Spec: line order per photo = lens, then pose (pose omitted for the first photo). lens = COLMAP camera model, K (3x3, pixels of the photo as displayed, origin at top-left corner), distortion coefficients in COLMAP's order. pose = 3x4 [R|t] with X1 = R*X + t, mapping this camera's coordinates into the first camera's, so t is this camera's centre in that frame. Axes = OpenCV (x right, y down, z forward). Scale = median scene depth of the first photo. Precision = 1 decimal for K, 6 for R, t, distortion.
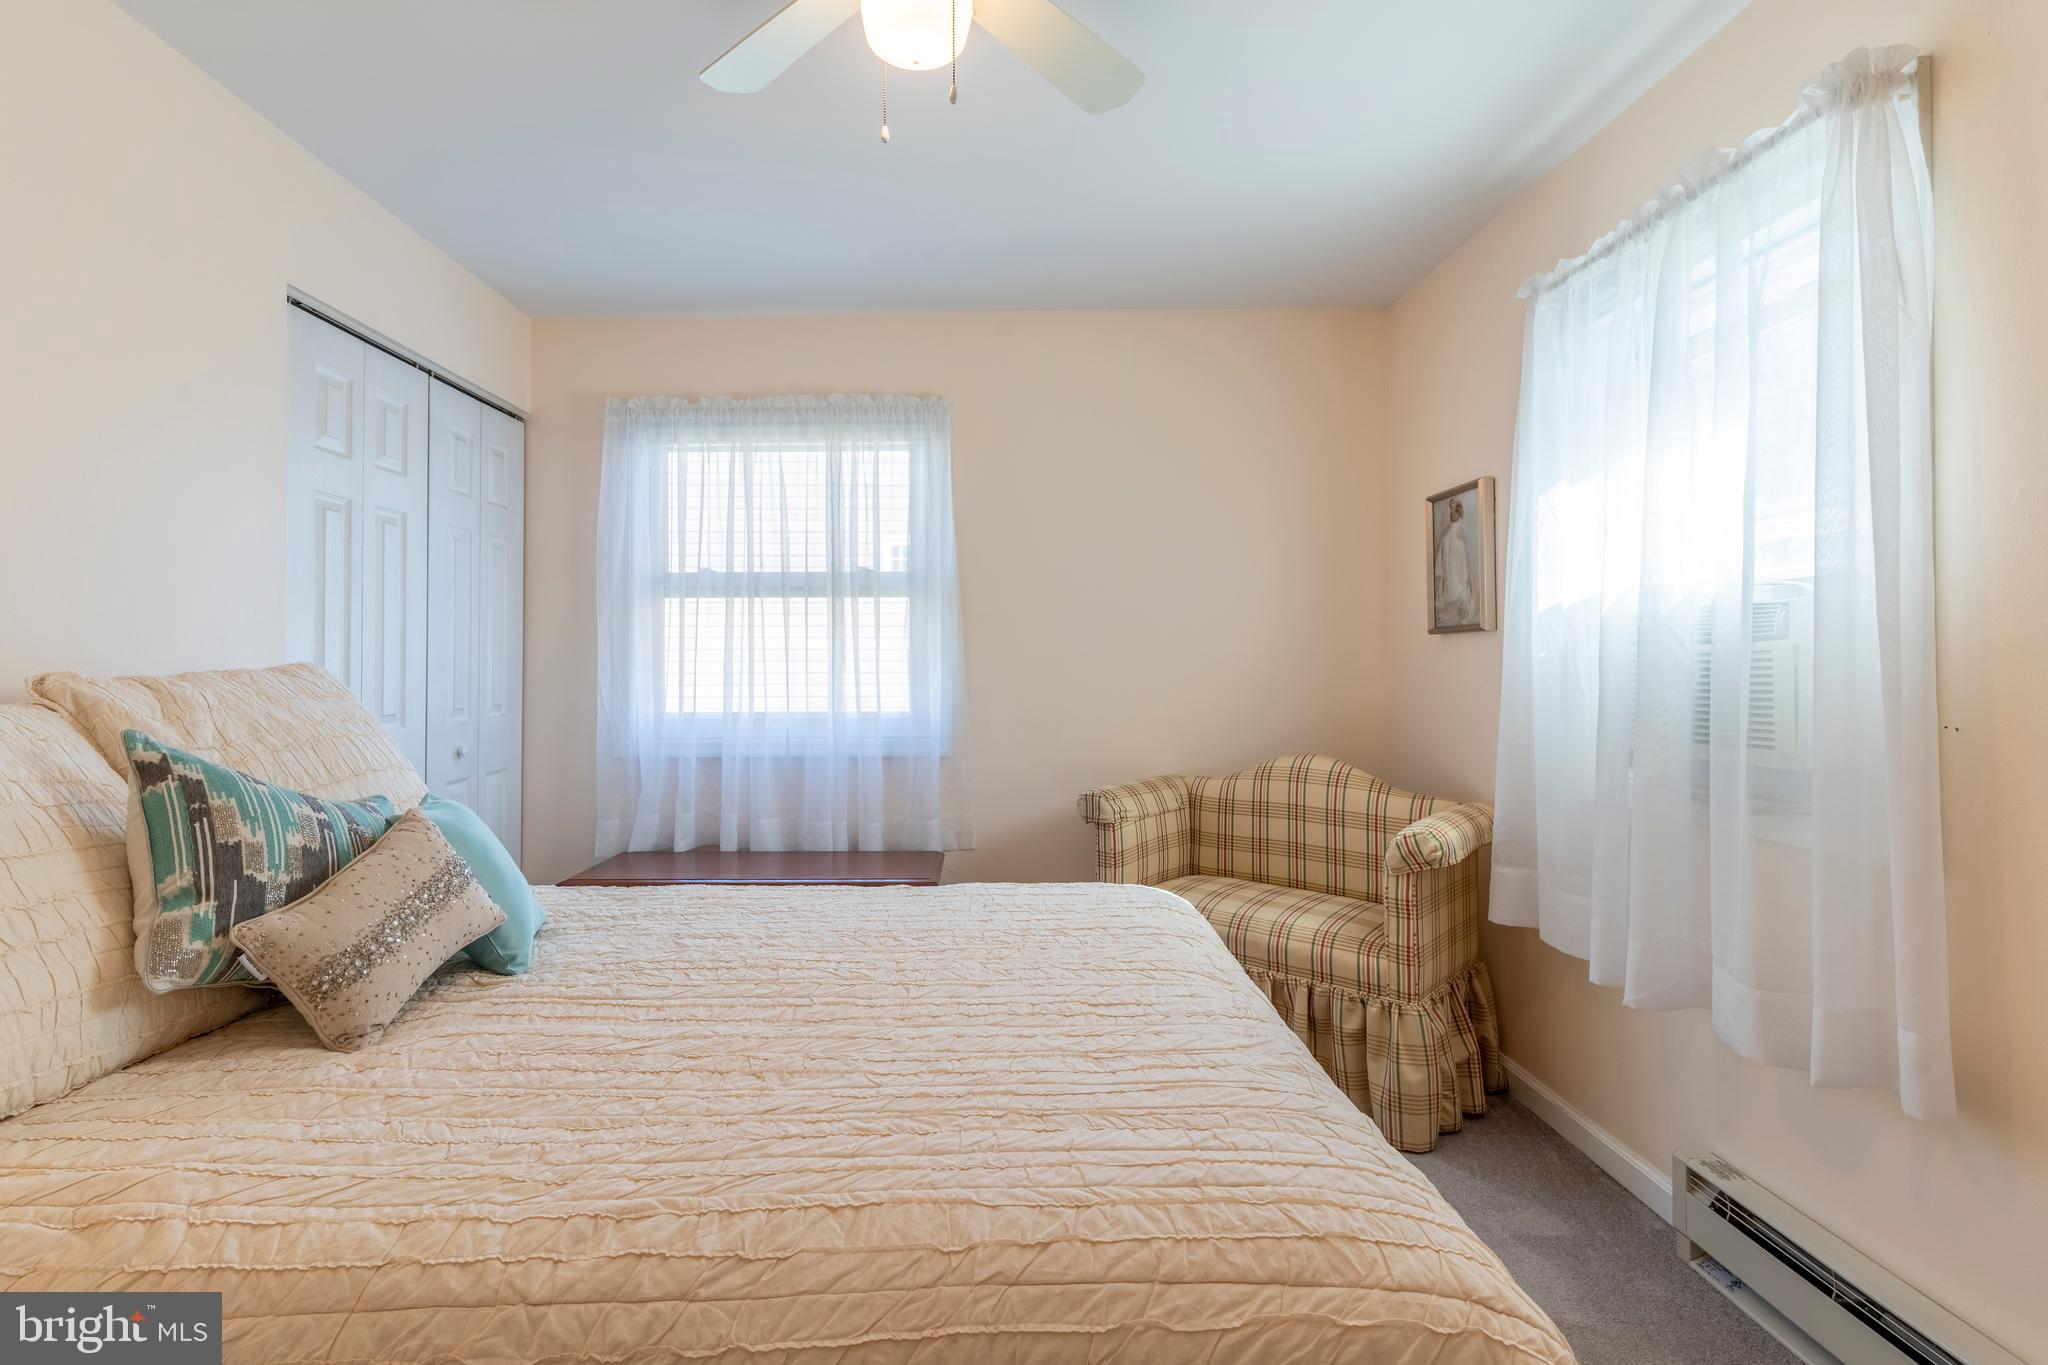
lens RADIAL K [[994.4, 0, 1016.5], [0, 994.4, 644.4], [0, 0, 1]] dist [0.002084, -0.000922]
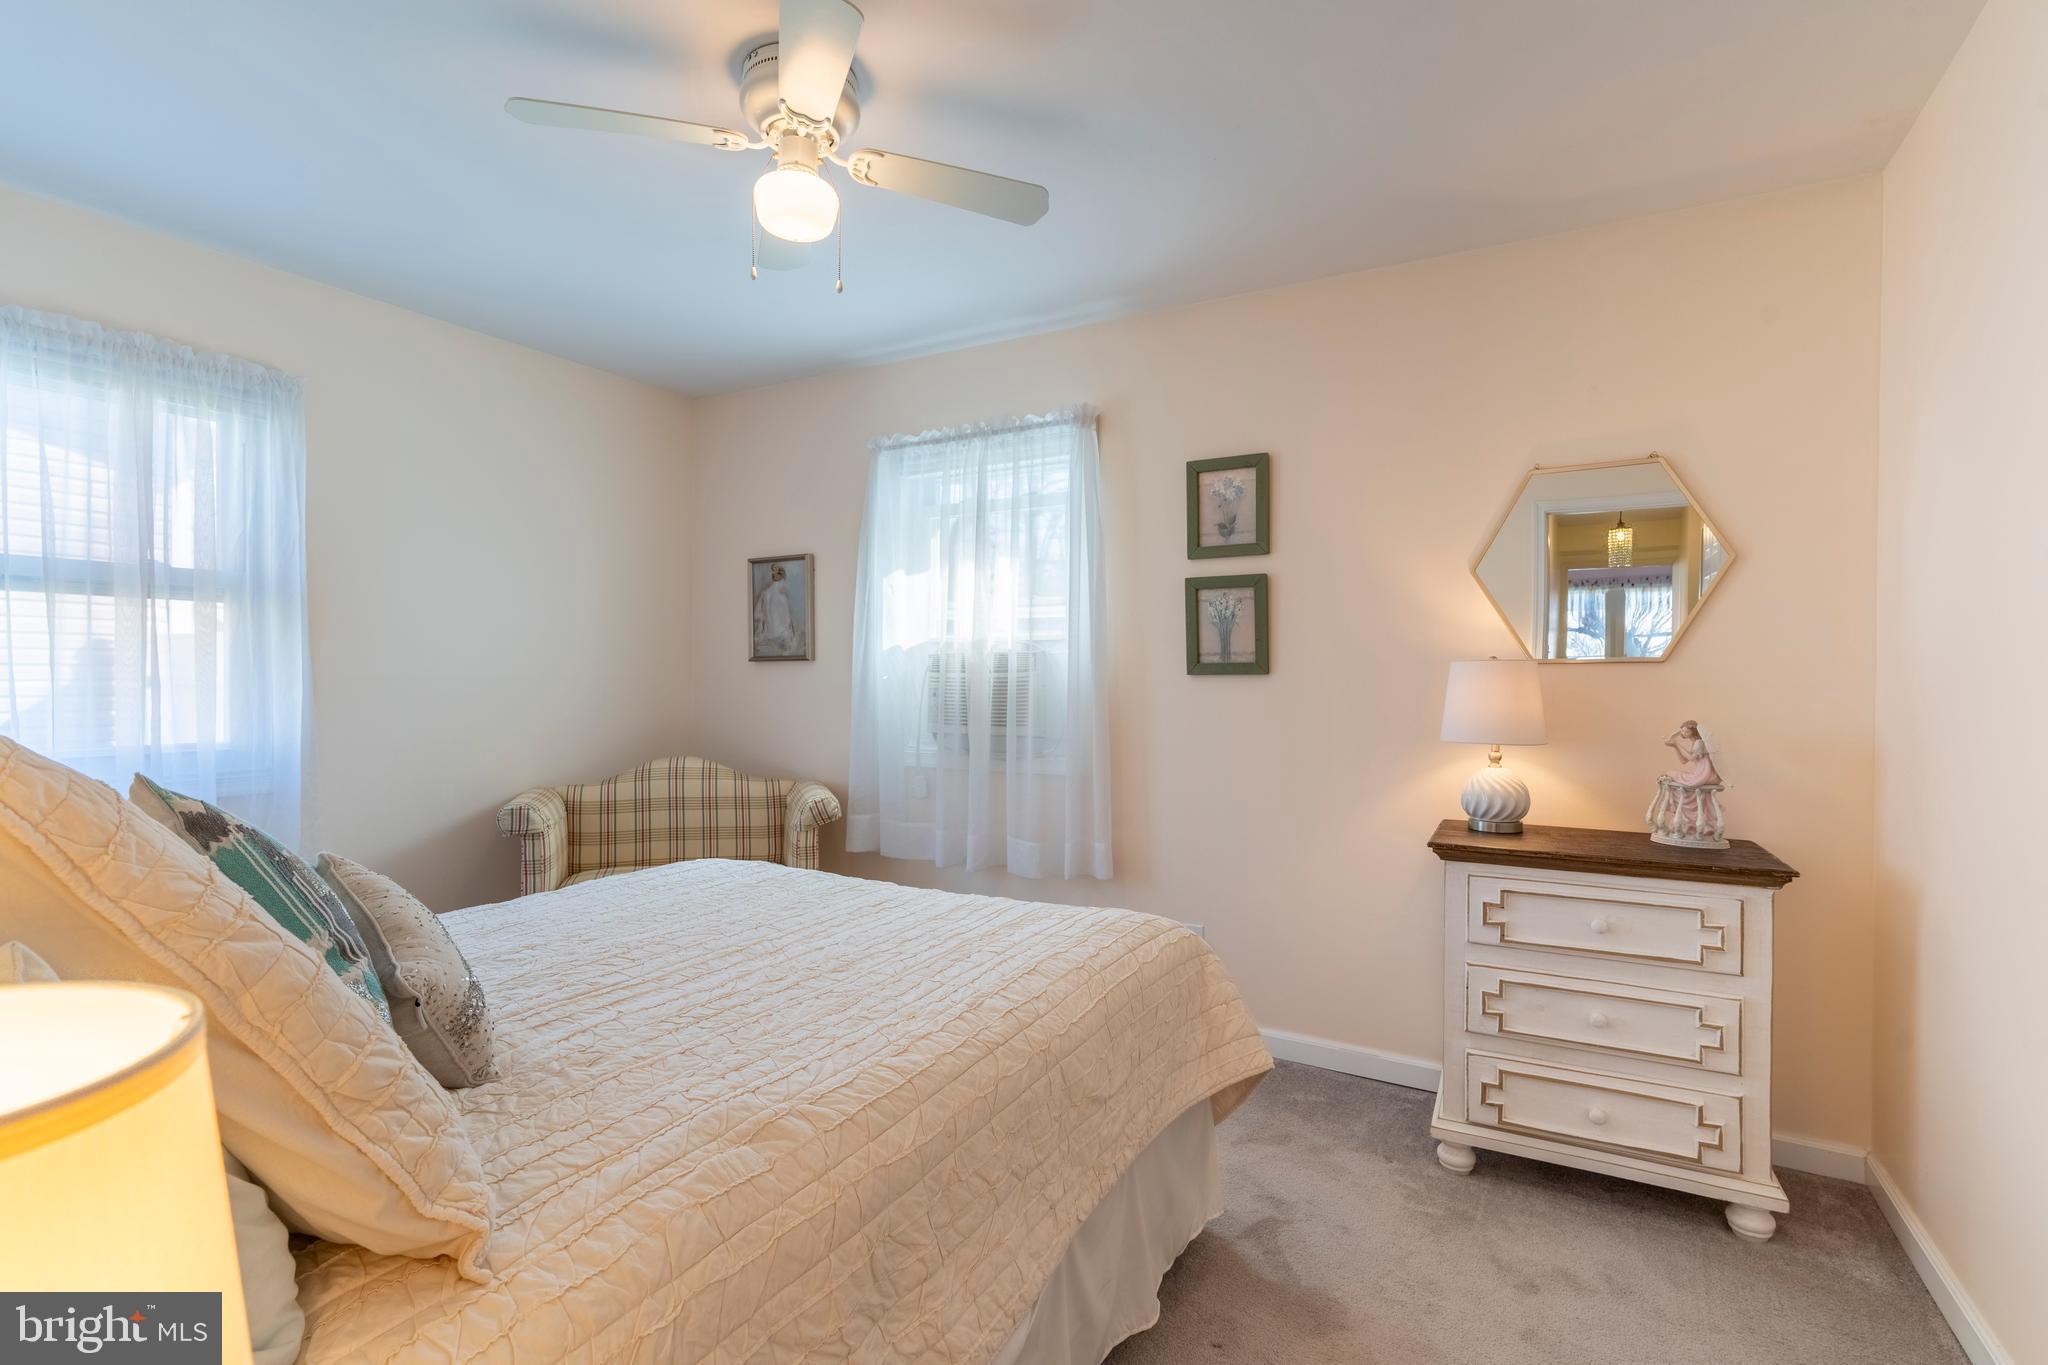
lens RADIAL K [[978.8, 0, 1019.8], [0, 978.8, 673.5], [0, 0, 1]] dist [-0.000577, 0.000602]
pose [[0.481629, 0.008363, 0.876335, -0.643809], [-0.015793, 0.999875, -0.000862, 0.001718], [-0.876233, -0.013425, 0.481701, 0.047294]]
